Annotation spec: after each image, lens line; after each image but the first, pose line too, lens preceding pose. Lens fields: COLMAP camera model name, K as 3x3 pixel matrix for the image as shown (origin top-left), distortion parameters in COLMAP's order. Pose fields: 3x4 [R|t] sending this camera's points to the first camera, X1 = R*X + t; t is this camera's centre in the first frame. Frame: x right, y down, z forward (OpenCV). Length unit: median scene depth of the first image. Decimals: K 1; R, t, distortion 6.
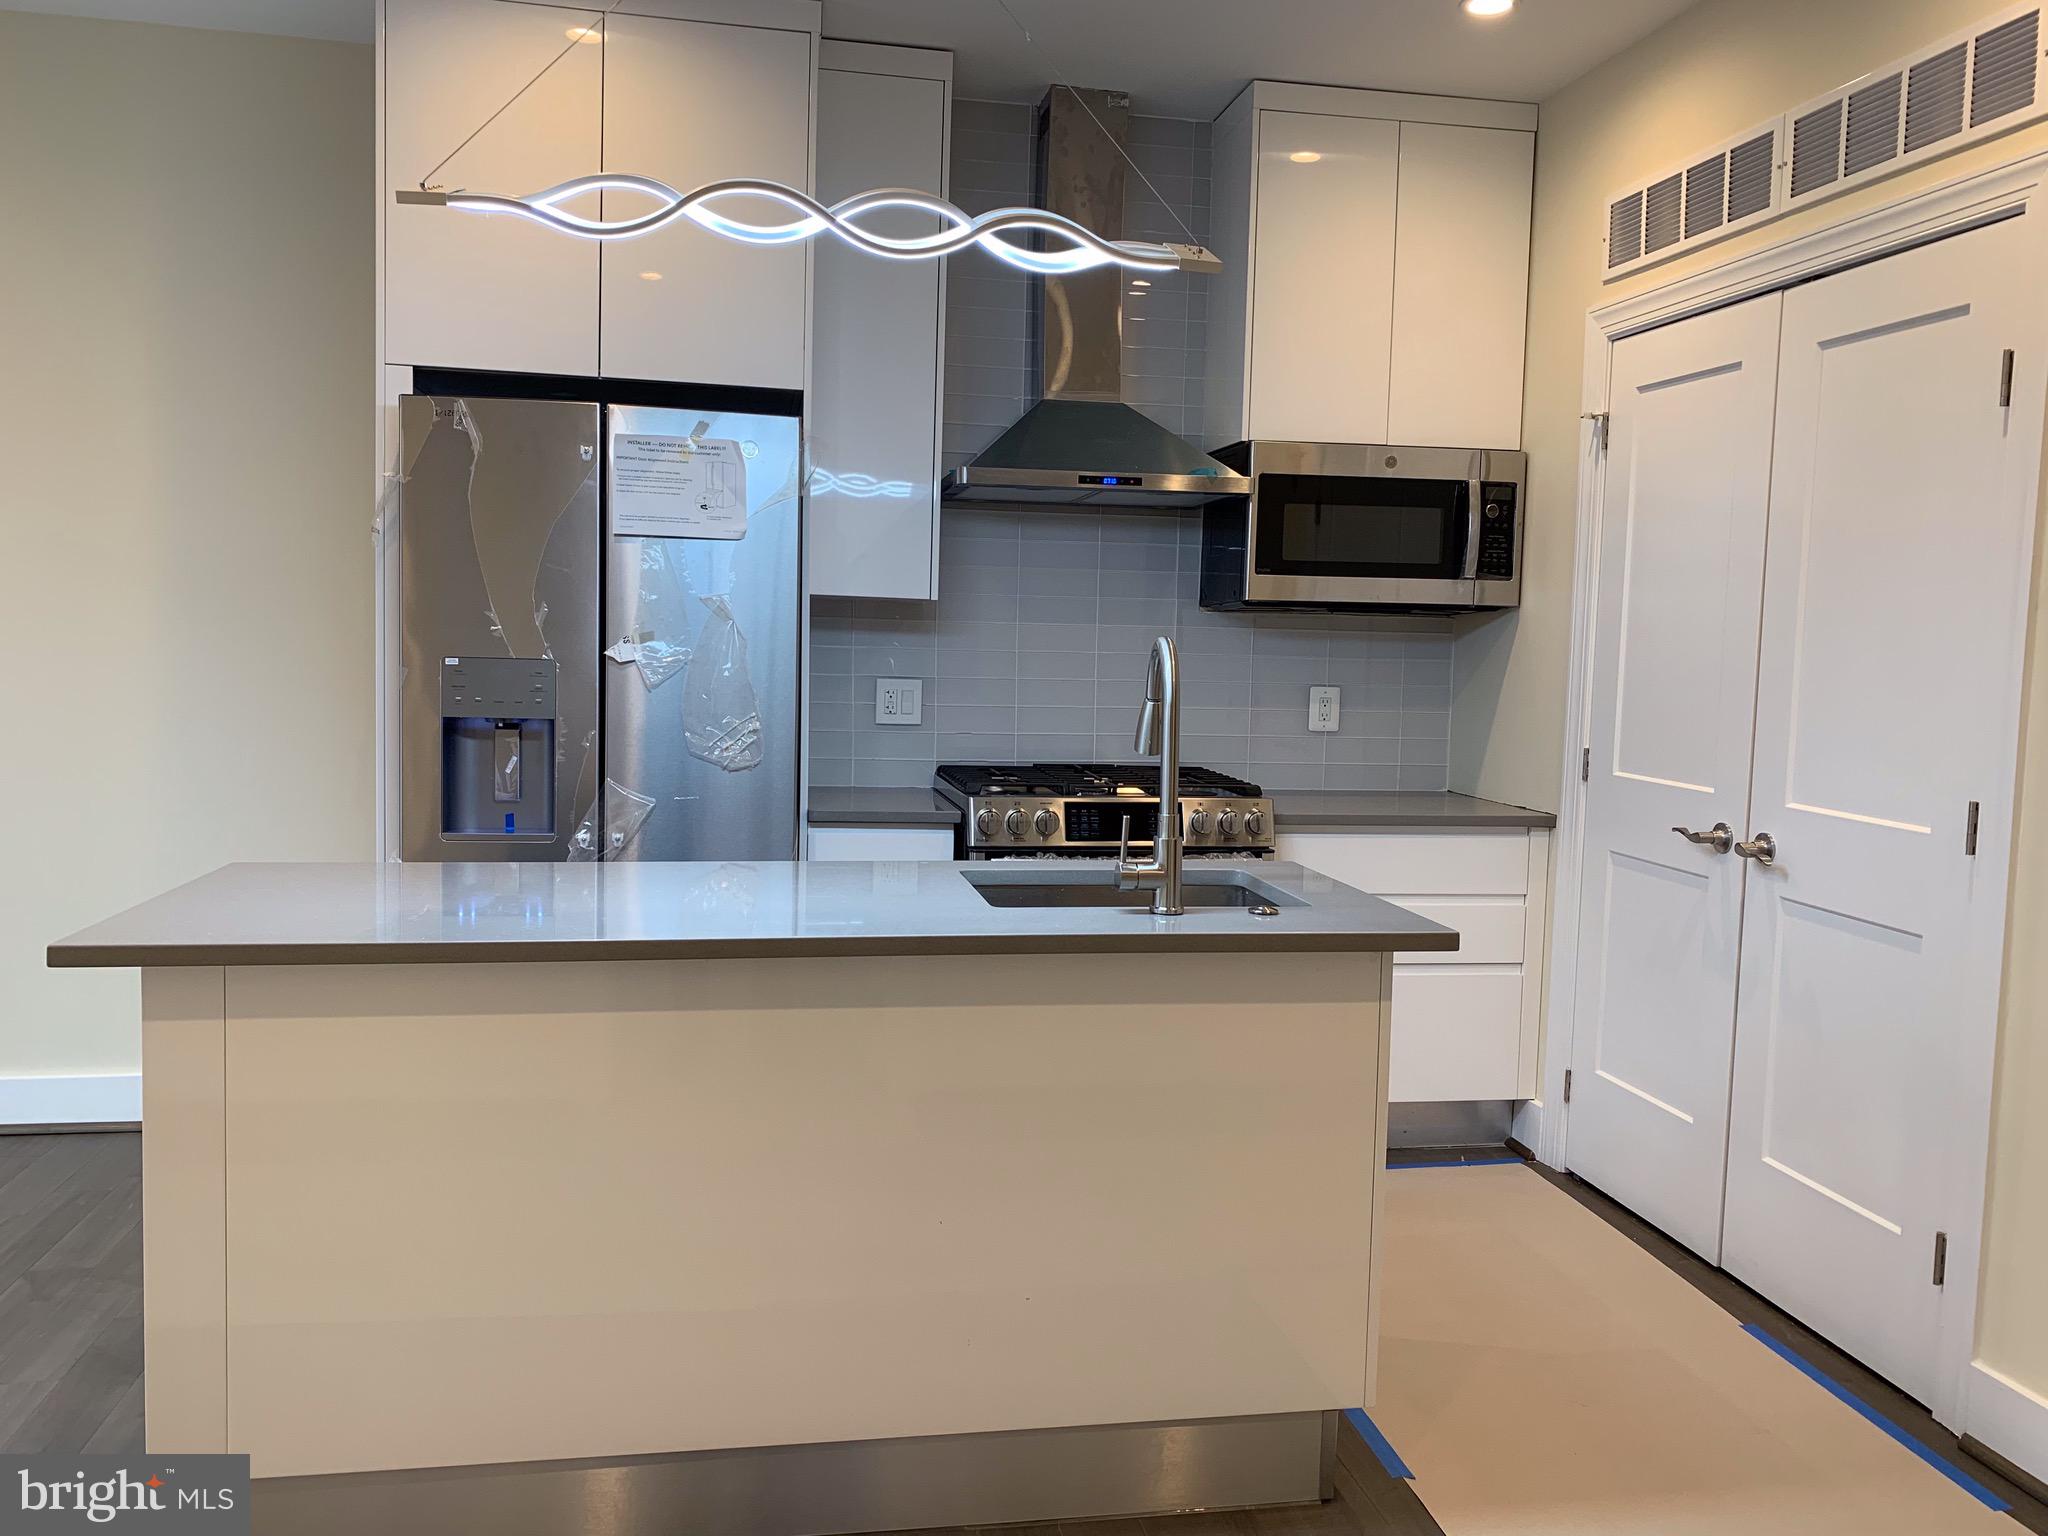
lens RADIAL K [[1554.7, 0, 1033.6], [0, 1554.7, 735.7], [0, 0, 1]] dist [0.087038, -0.111403]
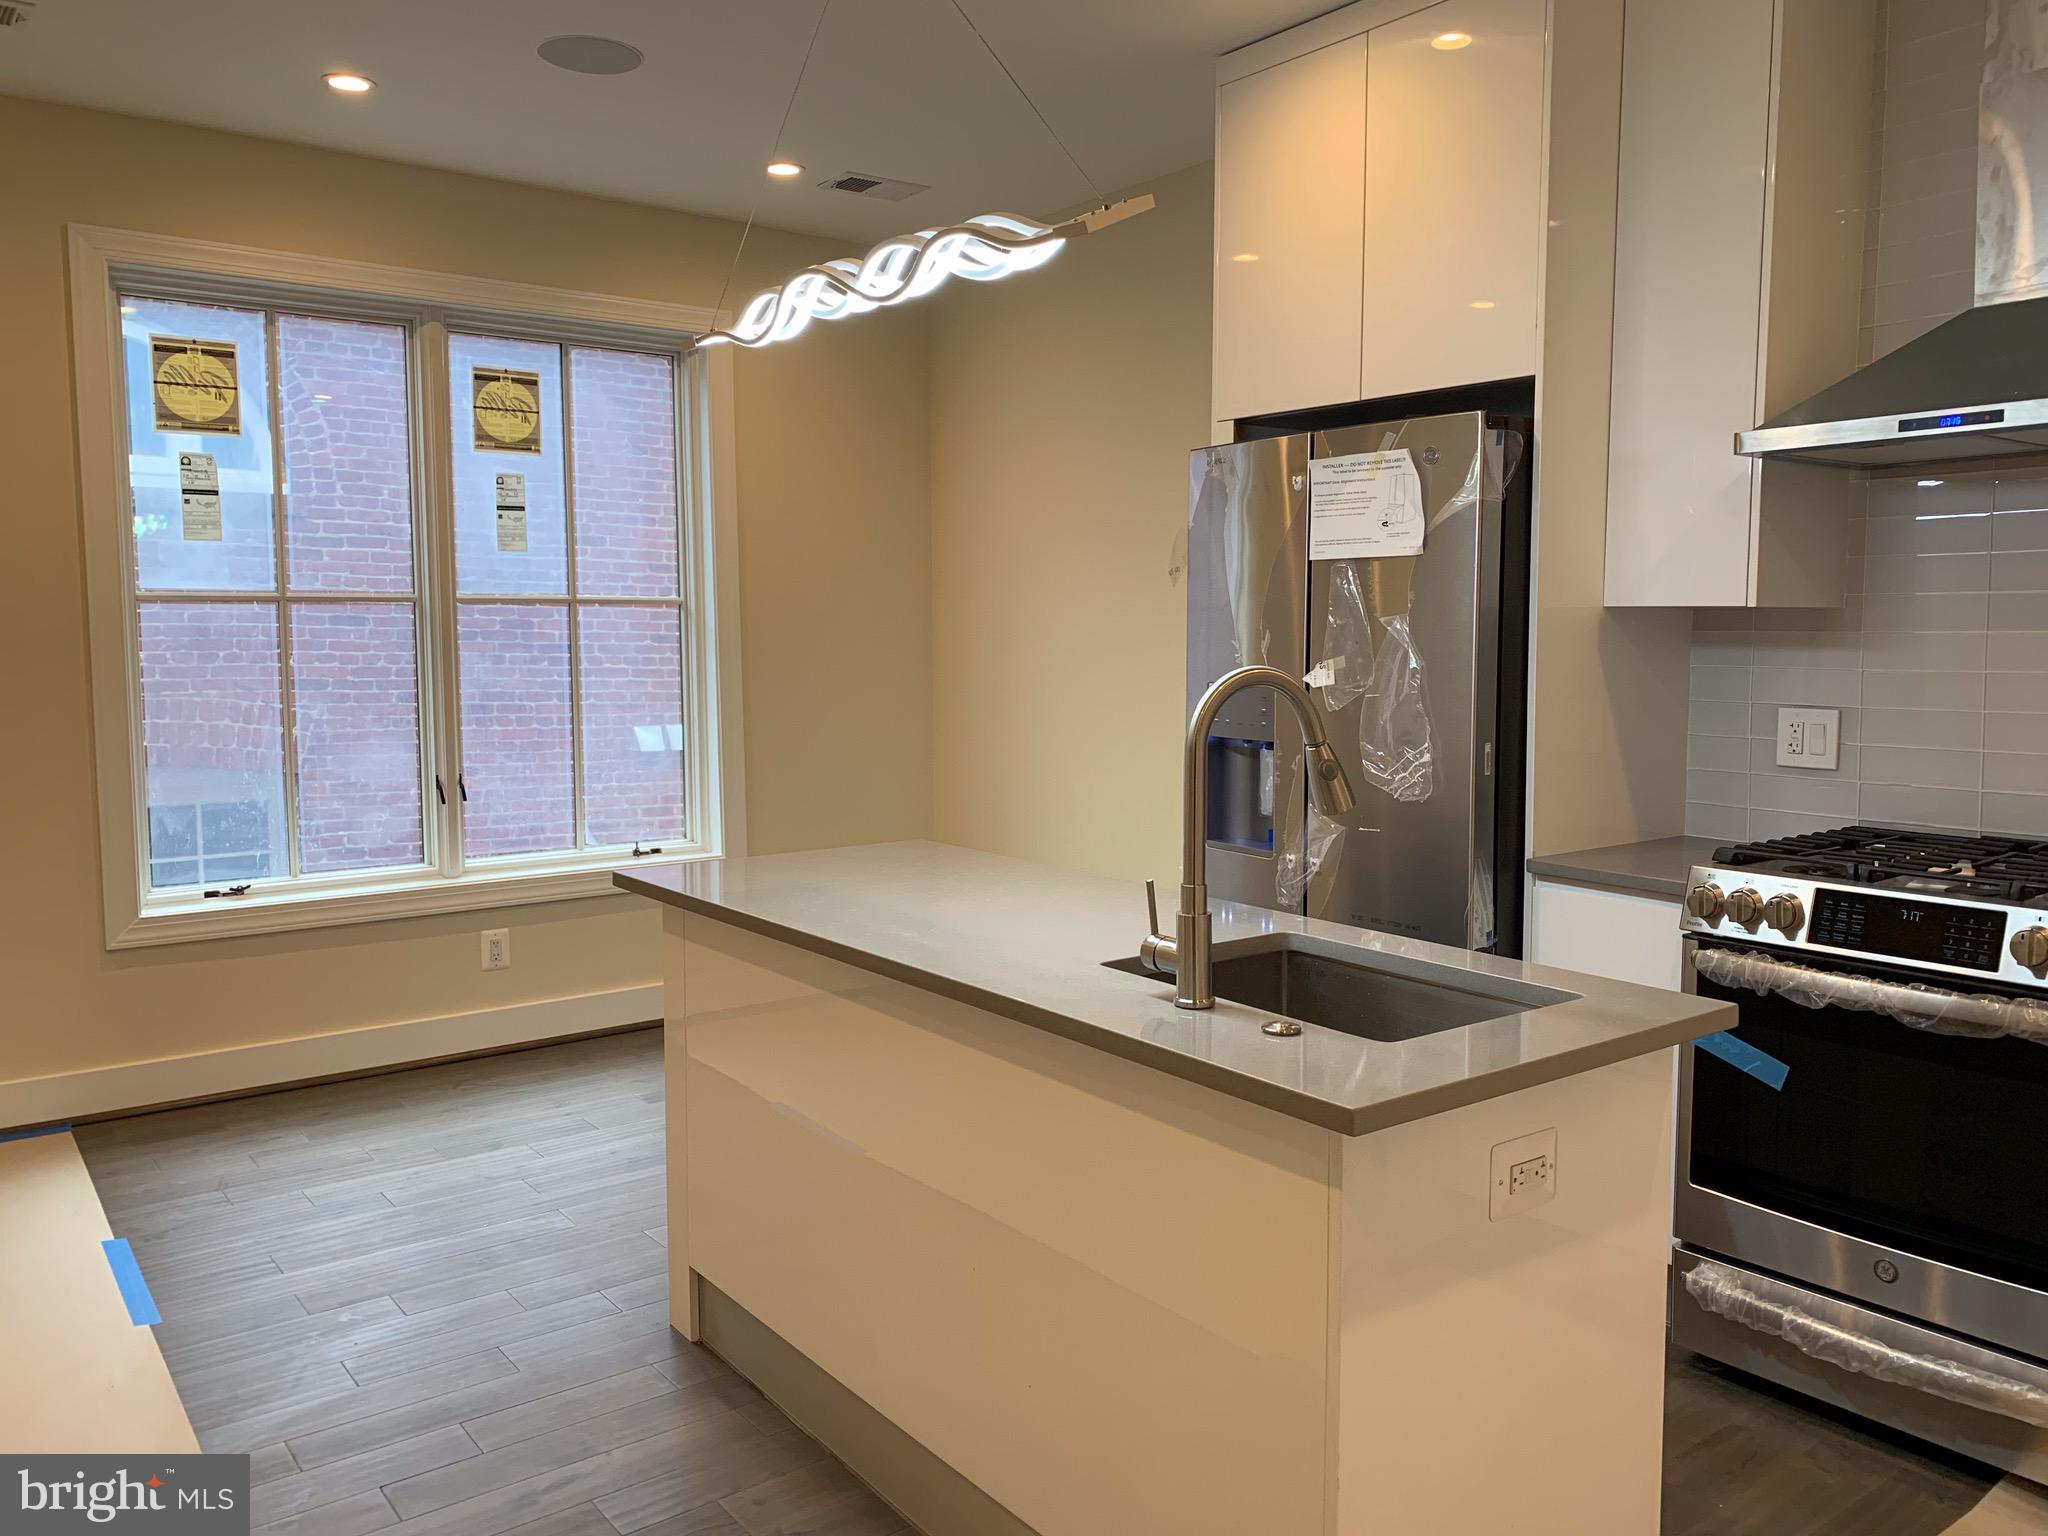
lens RADIAL K [[1554.7, 0, 1033.6], [0, 1554.7, 735.7], [0, 0, 1]] dist [0.087038, -0.111403]
pose [[0.452713, 0.037127, -0.890883, 0.498033], [-0.042346, 0.998901, 0.020110, -0.026095], [0.890650, 0.028621, 0.453787, 0.352829]]
